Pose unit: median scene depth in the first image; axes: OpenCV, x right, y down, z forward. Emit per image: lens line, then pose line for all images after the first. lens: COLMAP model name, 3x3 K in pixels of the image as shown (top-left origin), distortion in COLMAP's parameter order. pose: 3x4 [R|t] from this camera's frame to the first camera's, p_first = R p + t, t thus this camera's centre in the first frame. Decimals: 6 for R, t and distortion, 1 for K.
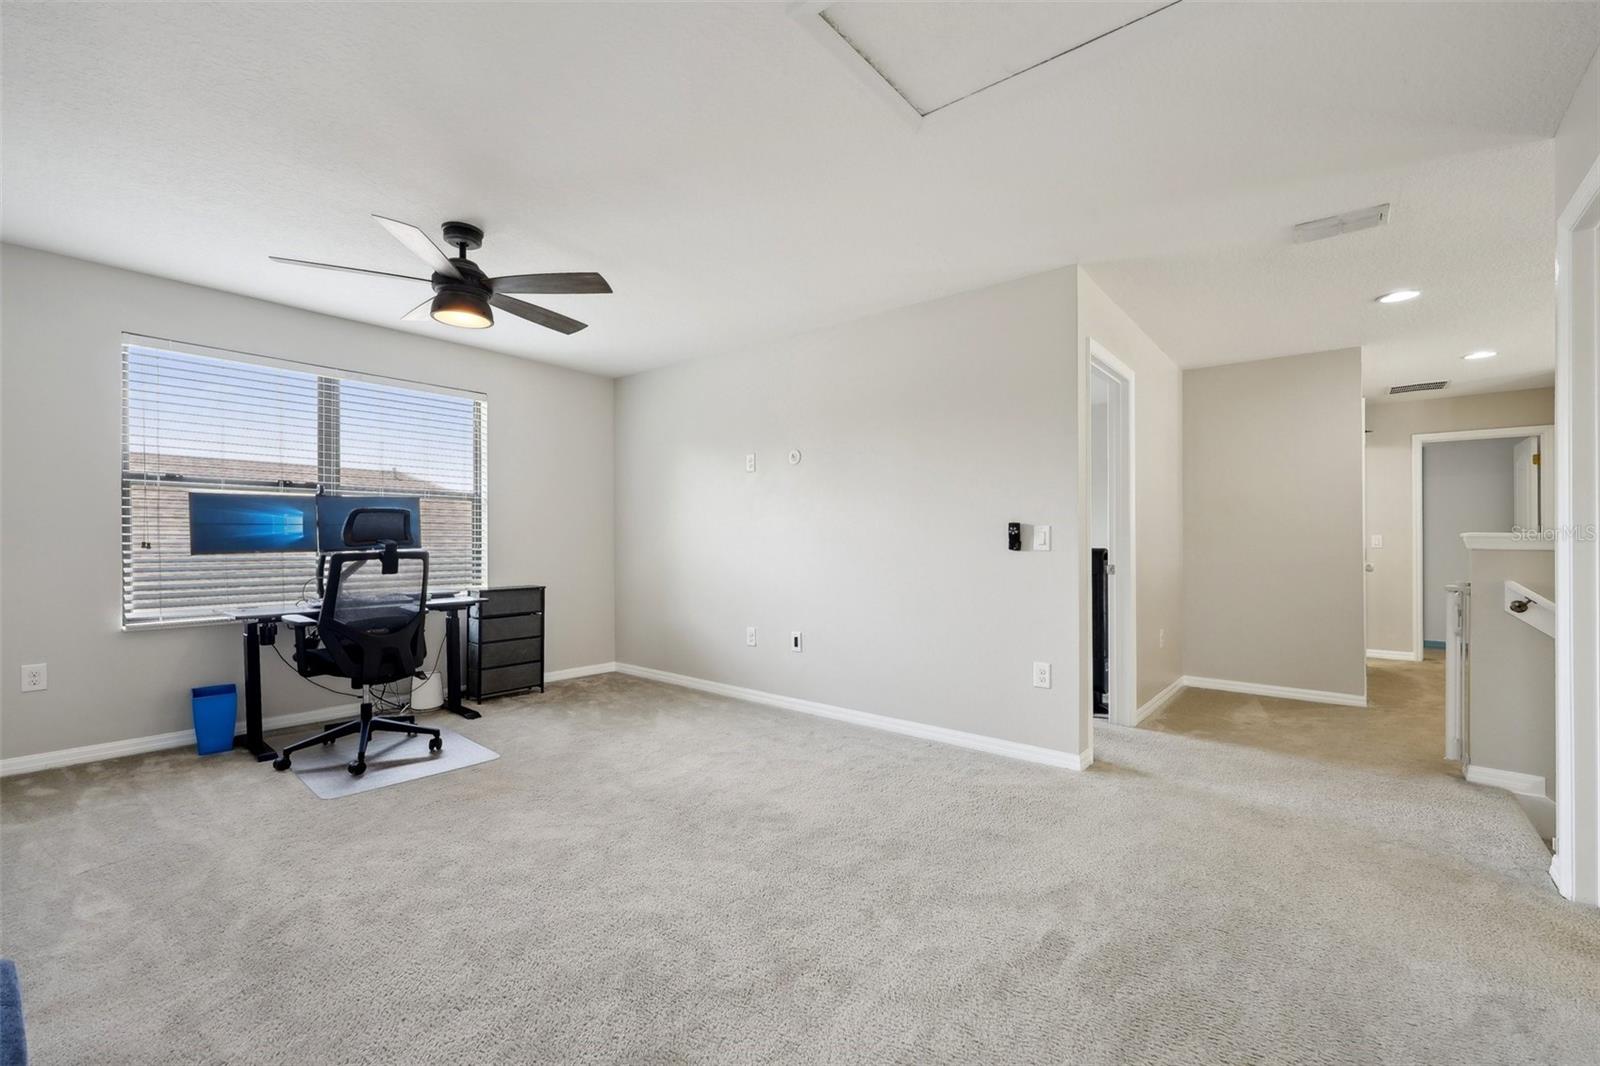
lens RADIAL K [[657.2, 0, 803.6], [0, 657.2, 529.2], [0, 0, 1]] dist [0.000343, -0.000517]
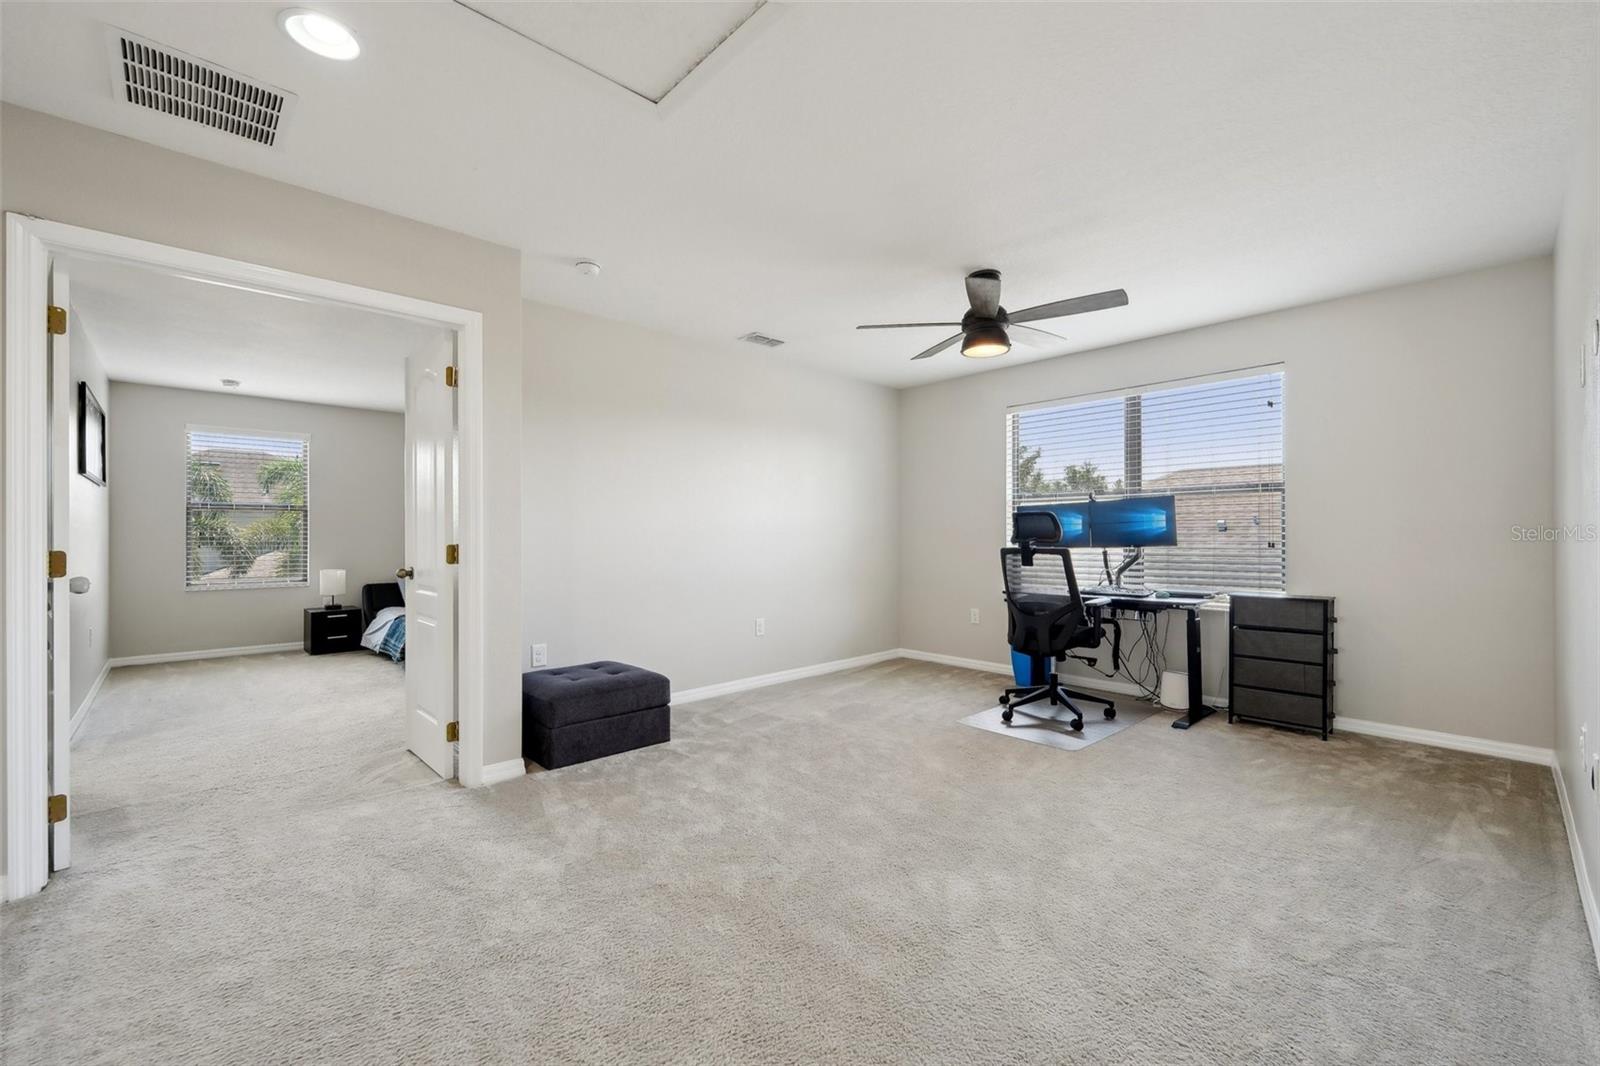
lens RADIAL K [[657.2, 0, 803.6], [0, 657.2, 529.2], [0, 0, 1]] dist [0.000343, -0.000517]
pose [[-0.119187, -0.015225, -0.992755, 0.482055], [0.017575, 0.999693, -0.017442, 0.010928], [0.992716, -0.019526, -0.118883, 0.570048]]
